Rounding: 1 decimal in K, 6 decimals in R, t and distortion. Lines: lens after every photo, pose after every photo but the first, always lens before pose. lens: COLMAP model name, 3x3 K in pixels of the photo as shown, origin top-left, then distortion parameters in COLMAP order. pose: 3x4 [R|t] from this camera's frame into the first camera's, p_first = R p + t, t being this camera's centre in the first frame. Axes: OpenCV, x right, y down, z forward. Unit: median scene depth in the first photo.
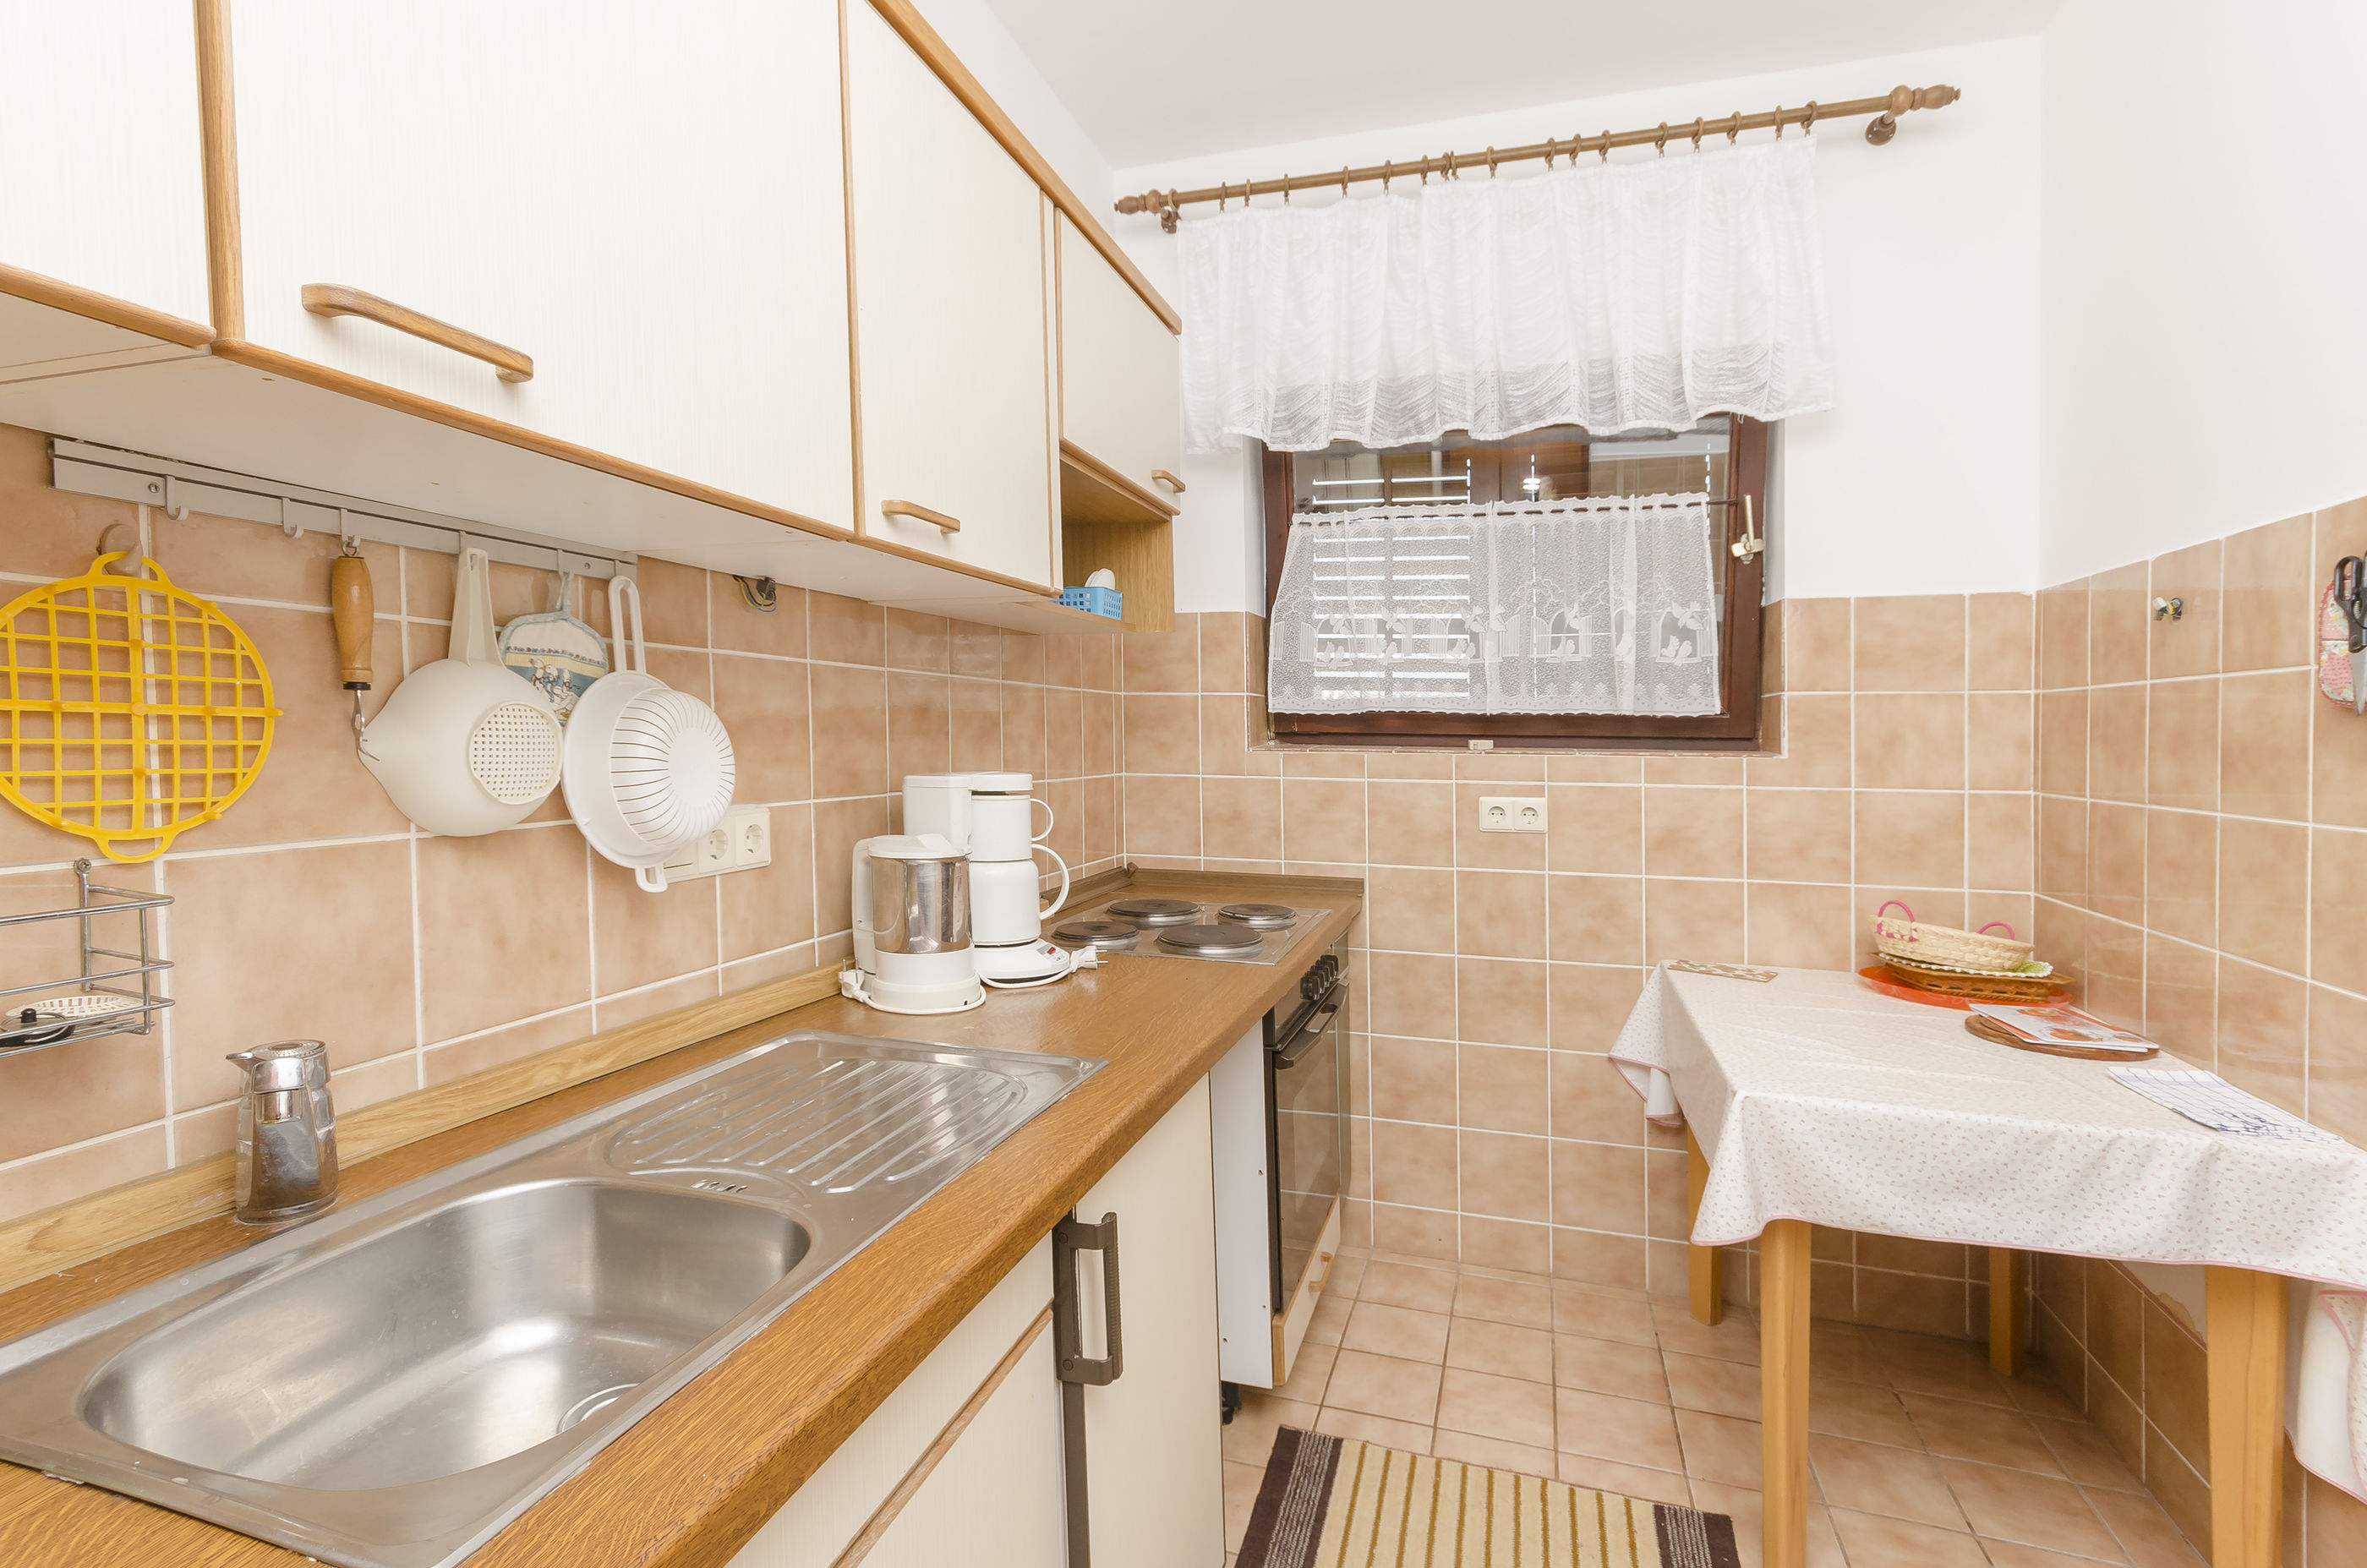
lens RADIAL K [[1084.5, 0, 1187.6], [0, 1084.5, 781.8], [0, 0, 1]] dist [0.003913, 0.000961]
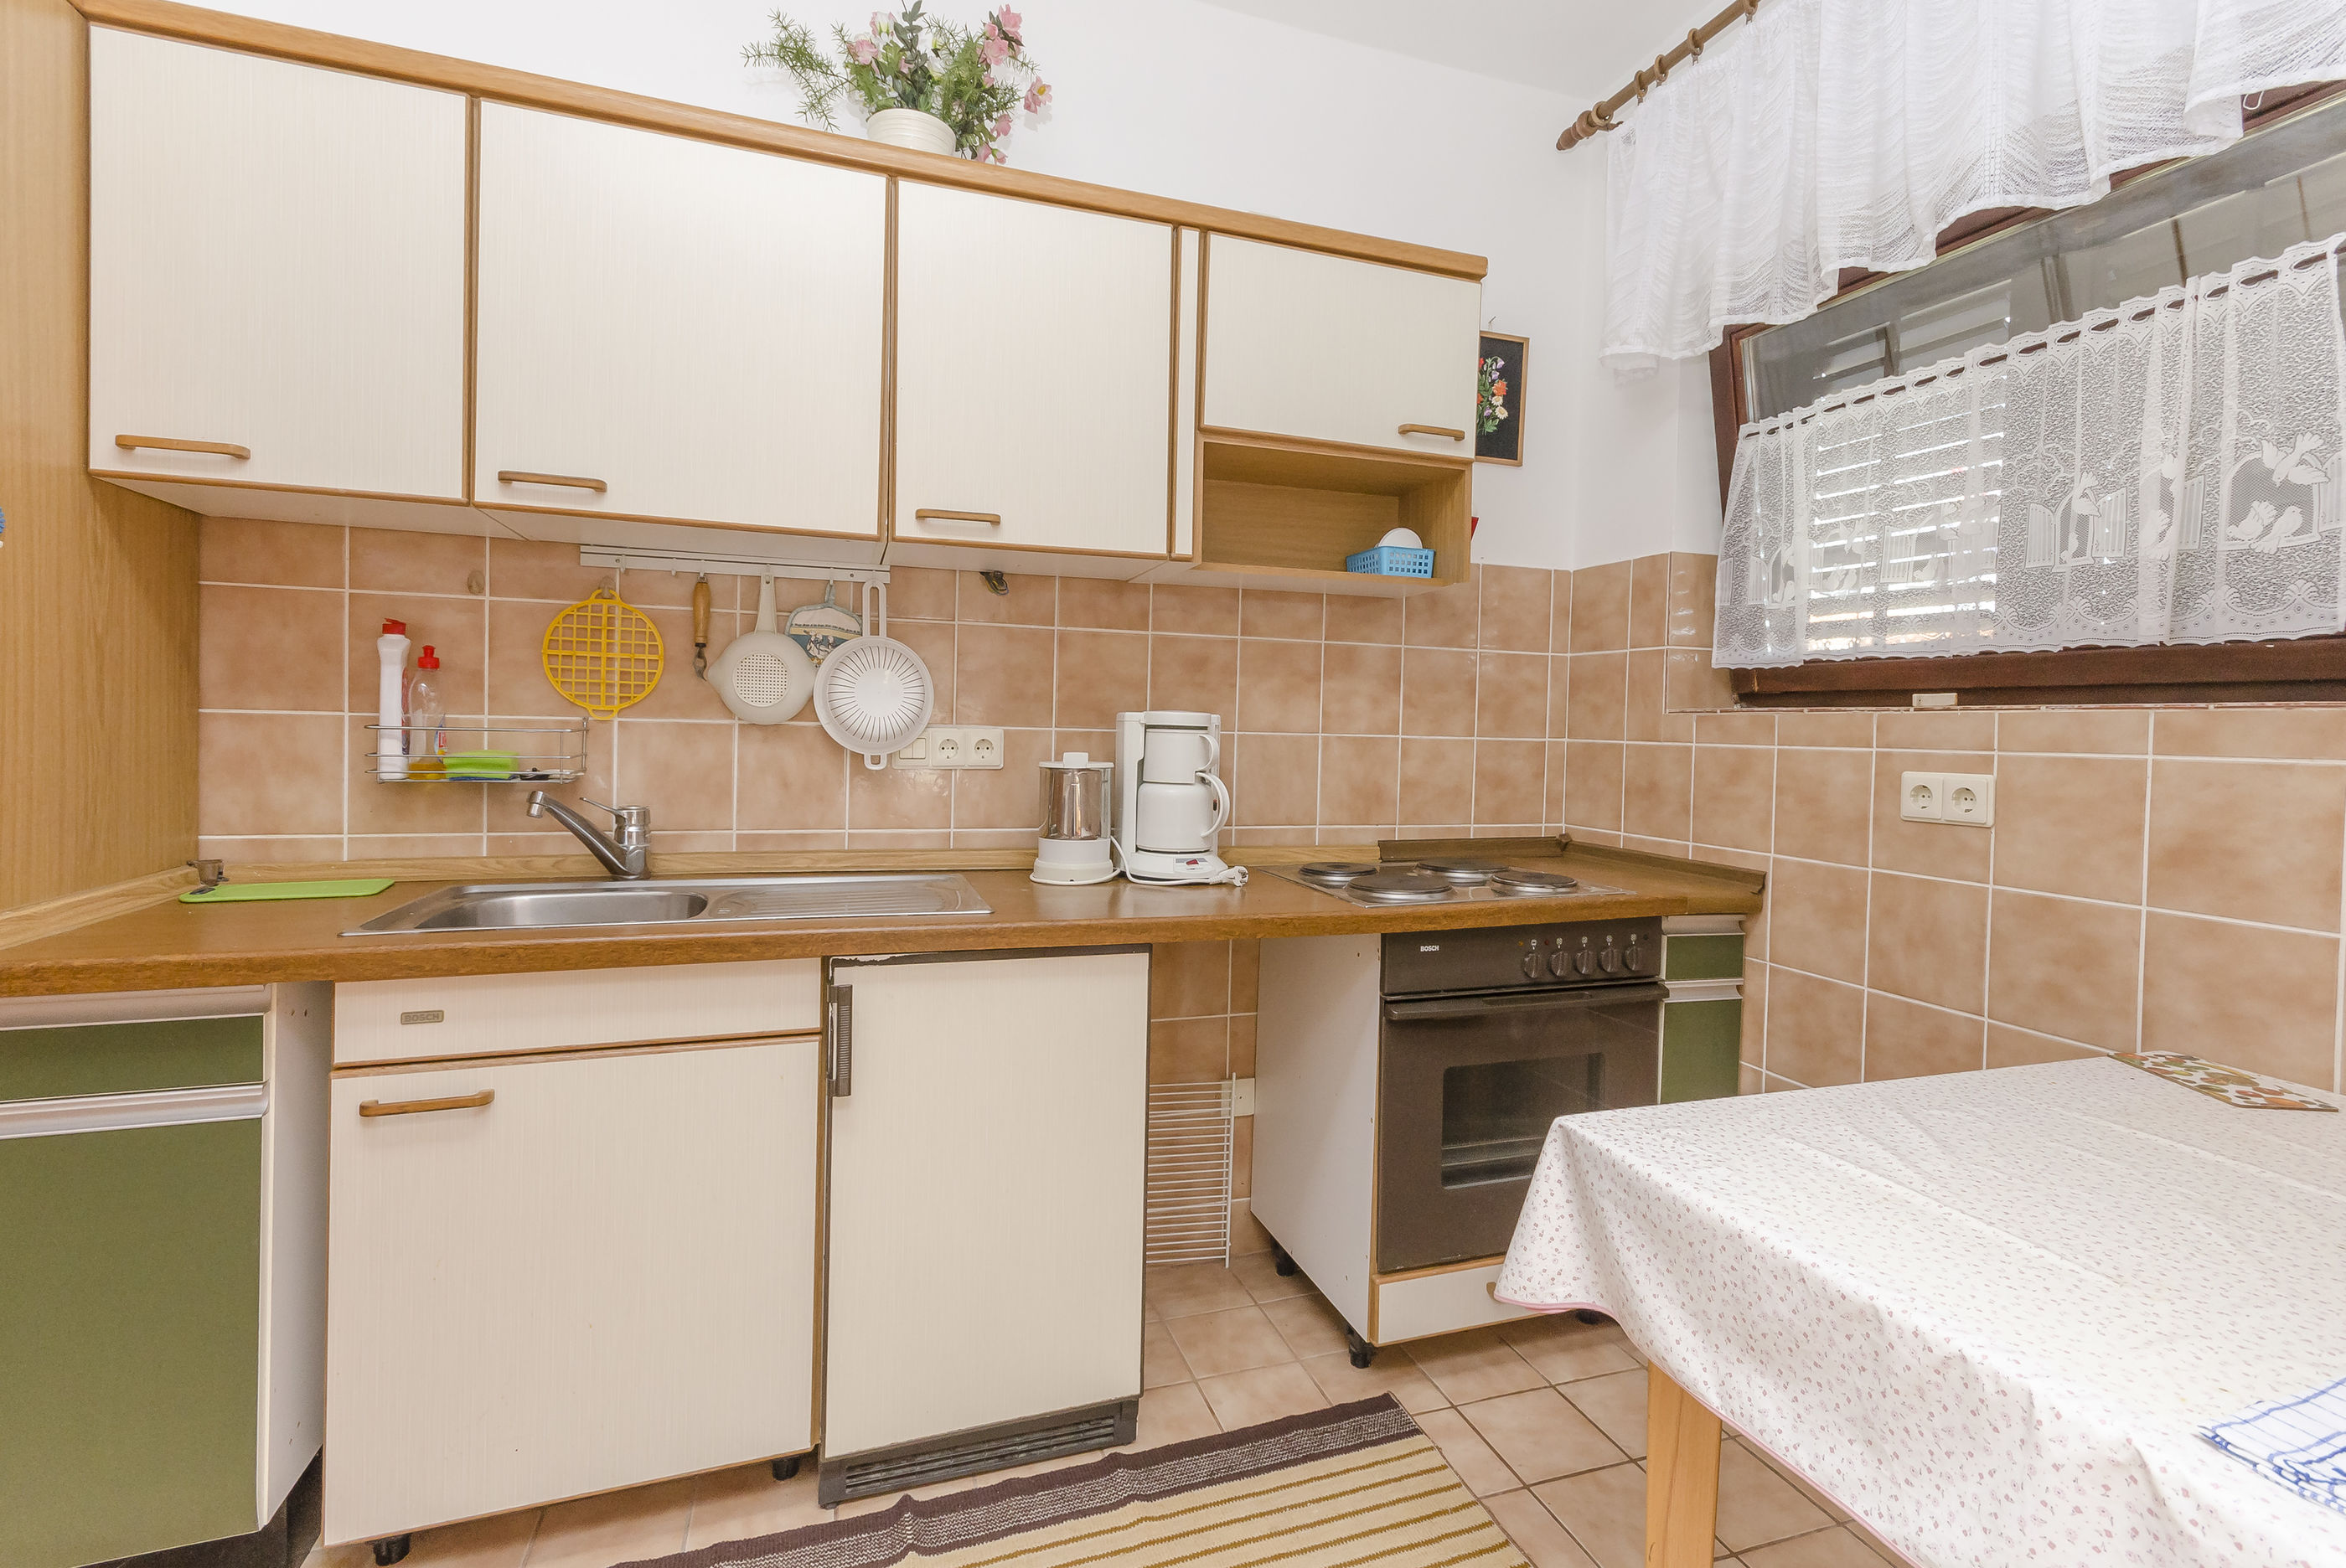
lens RADIAL K [[1063.1, 0, 1188.7], [0, 1063.1, 772.6], [0, 0, 1]] dist [0.005867, 0.001460]
pose [[0.603916, 0.041281, -0.795978, 0.581005], [-0.052634, 0.998544, 0.011852, 0.033191], [0.795308, 0.034738, 0.605209, 0.216308]]
